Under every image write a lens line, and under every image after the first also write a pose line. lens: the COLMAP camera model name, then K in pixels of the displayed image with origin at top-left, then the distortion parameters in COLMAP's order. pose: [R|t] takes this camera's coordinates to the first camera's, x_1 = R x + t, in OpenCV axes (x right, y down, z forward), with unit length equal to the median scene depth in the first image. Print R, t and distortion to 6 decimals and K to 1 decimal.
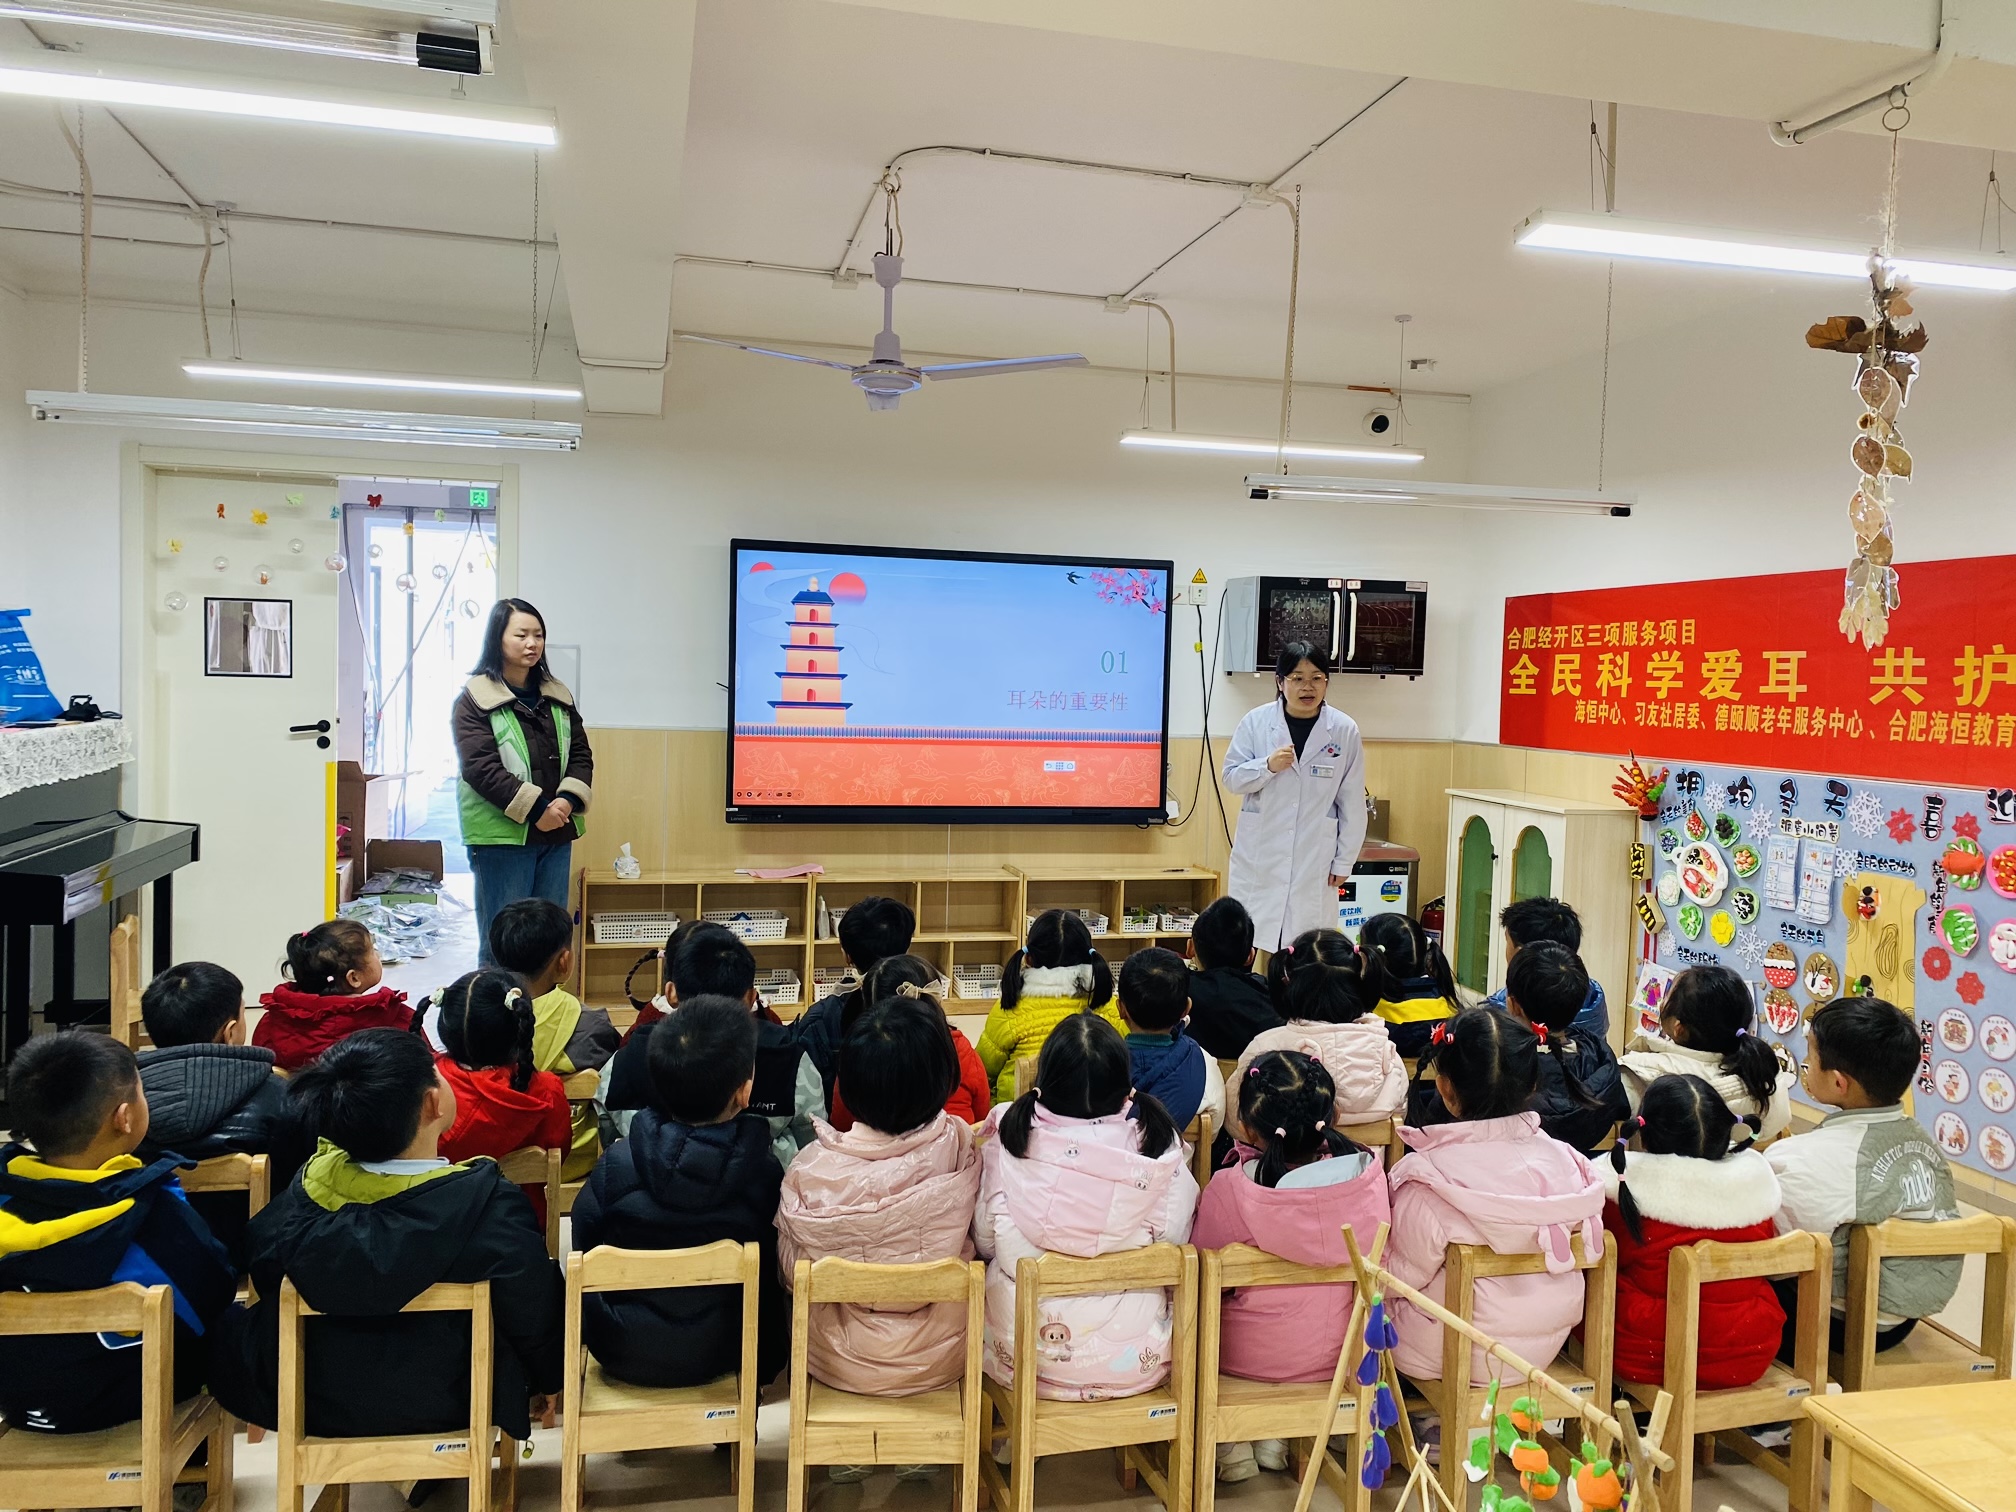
lens RADIAL K [[1505.0, 0, 1006.7], [0, 1505.0, 755.4], [0, 0, 1]] dist [0.008318, -0.004785]
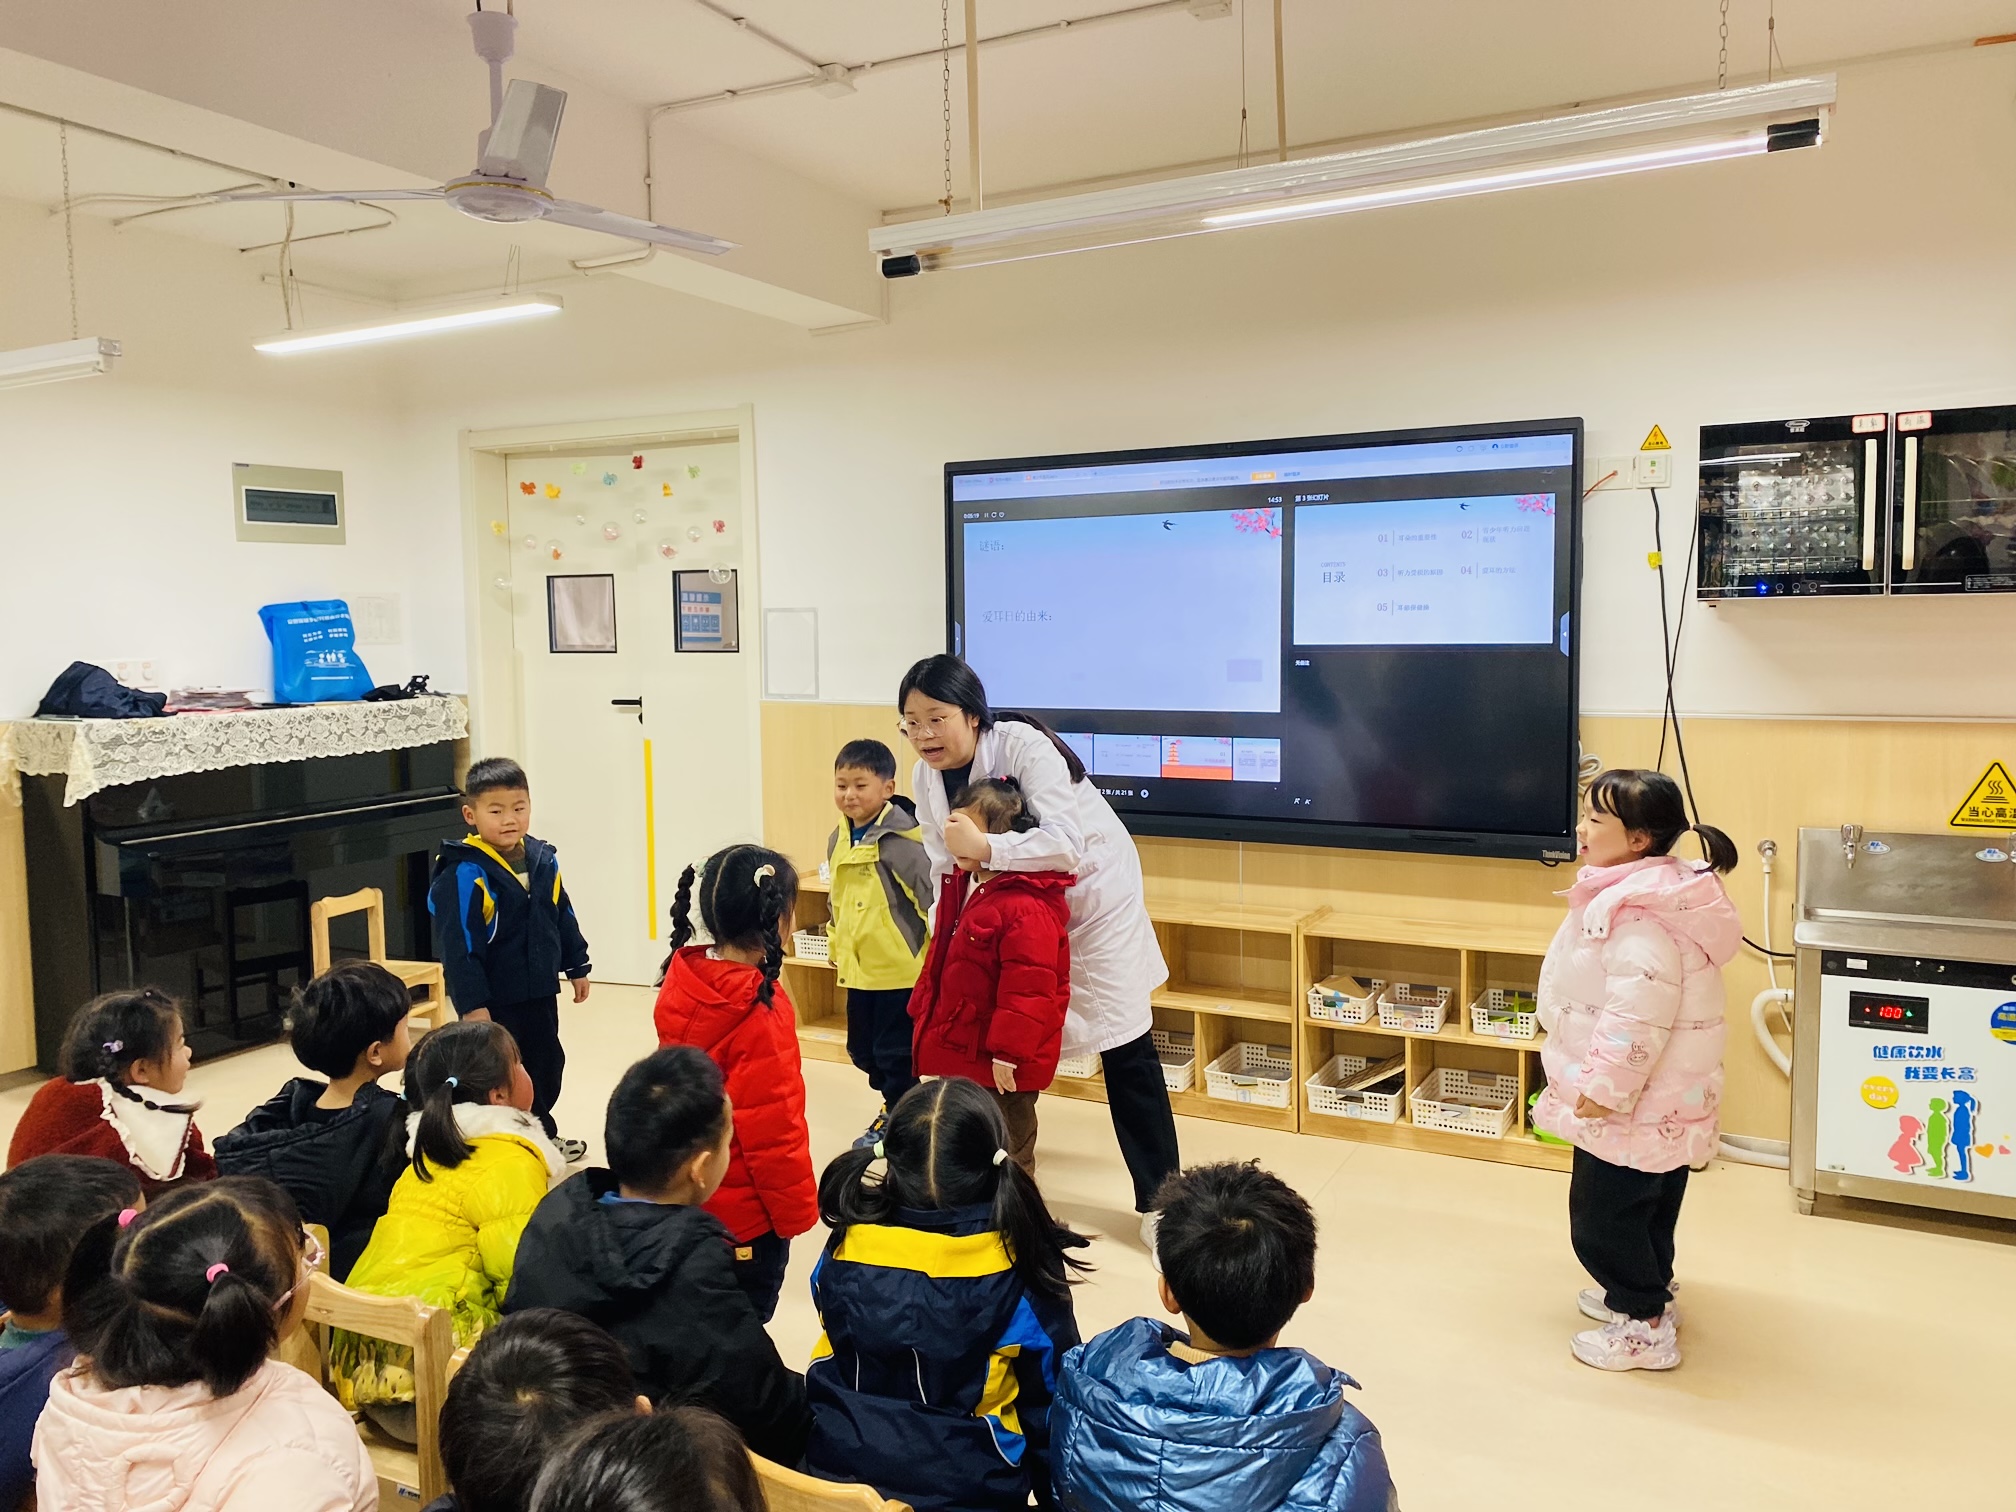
lens RADIAL K [[1505.0, 0, 1003.8], [0, 1505.0, 748.2], [0, 0, 1]] dist [0.008318, -0.004785]
pose [[0.739010, 0.020142, -0.673393, 0.424121], [-0.004269, 0.999673, 0.025217, -0.016642], [0.673681, -0.015761, 0.738855, 0.494883]]
